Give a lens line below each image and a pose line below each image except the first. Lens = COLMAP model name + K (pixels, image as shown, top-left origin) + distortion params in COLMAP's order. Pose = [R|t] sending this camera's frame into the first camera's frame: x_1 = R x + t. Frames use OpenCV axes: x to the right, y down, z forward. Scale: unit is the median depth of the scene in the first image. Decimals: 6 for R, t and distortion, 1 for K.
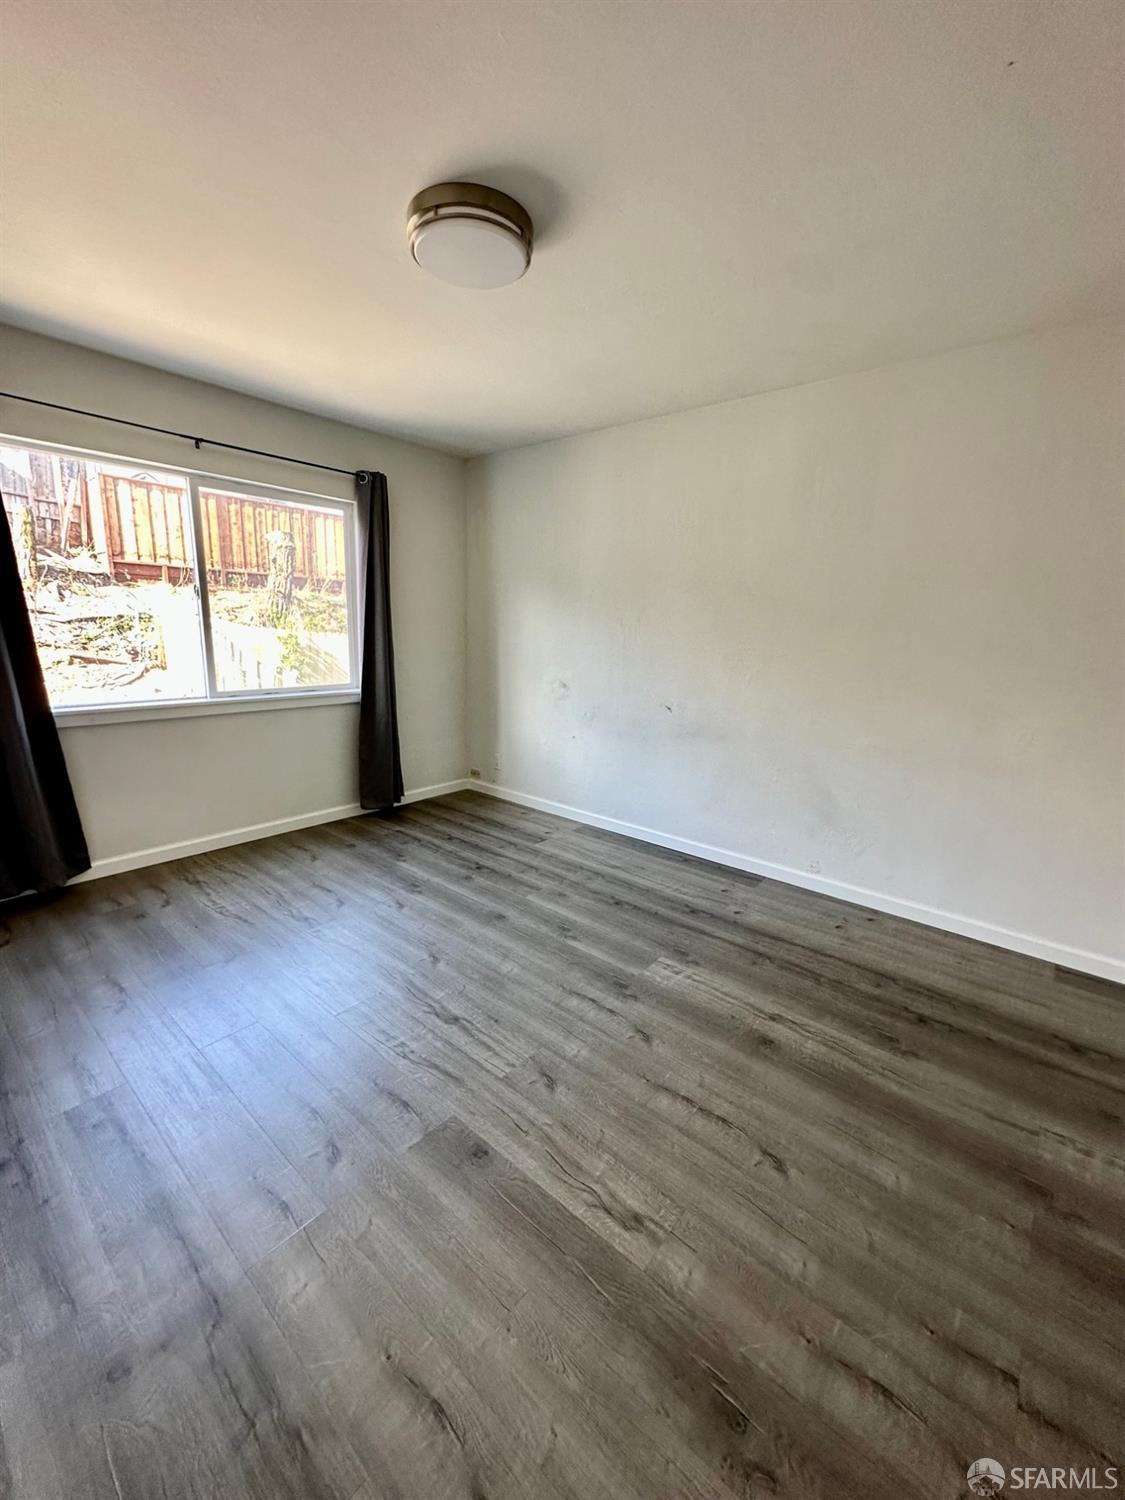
lens RADIAL K [[601.4, 0, 562.5], [0, 601.4, 750.0], [0, 0, 1]] dist [0.000964, 0.000349]
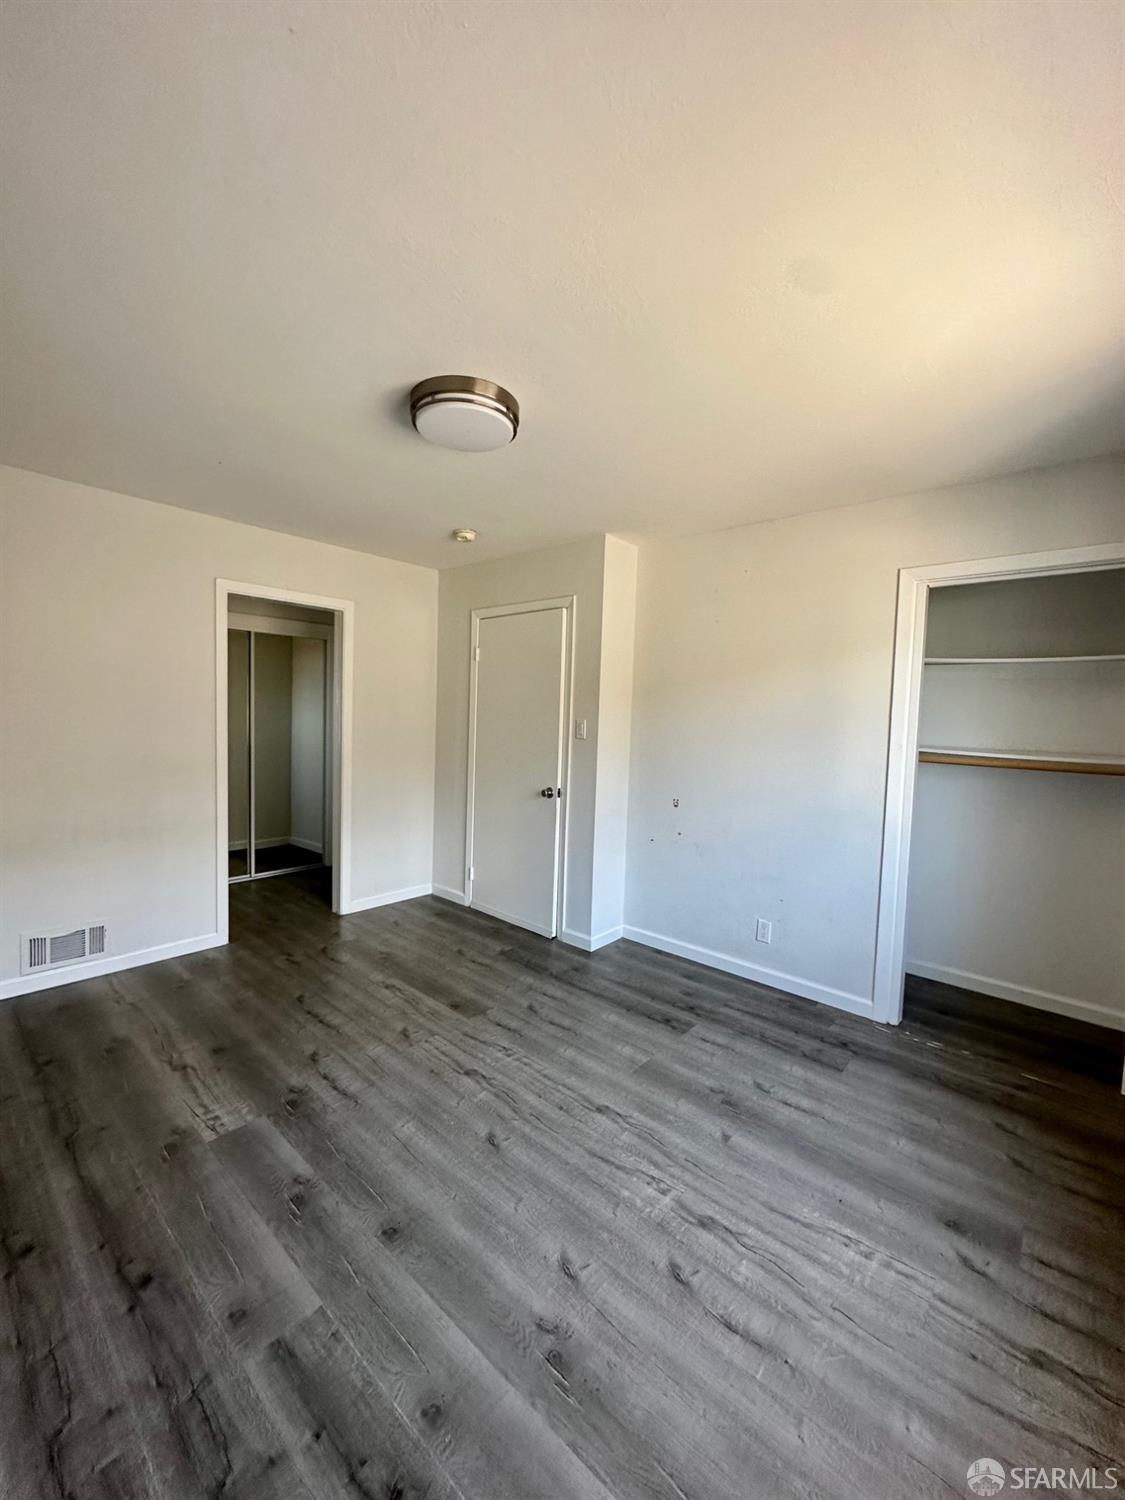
lens RADIAL K [[601.4, 0, 562.5], [0, 601.4, 750.0], [0, 0, 1]] dist [0.000964, 0.000349]
pose [[-0.997816, -0.063966, 0.016478, -0.310468], [-0.057228, 0.961738, 0.267927, -0.429203], [-0.032985, 0.266399, -0.963298, 1.777417]]
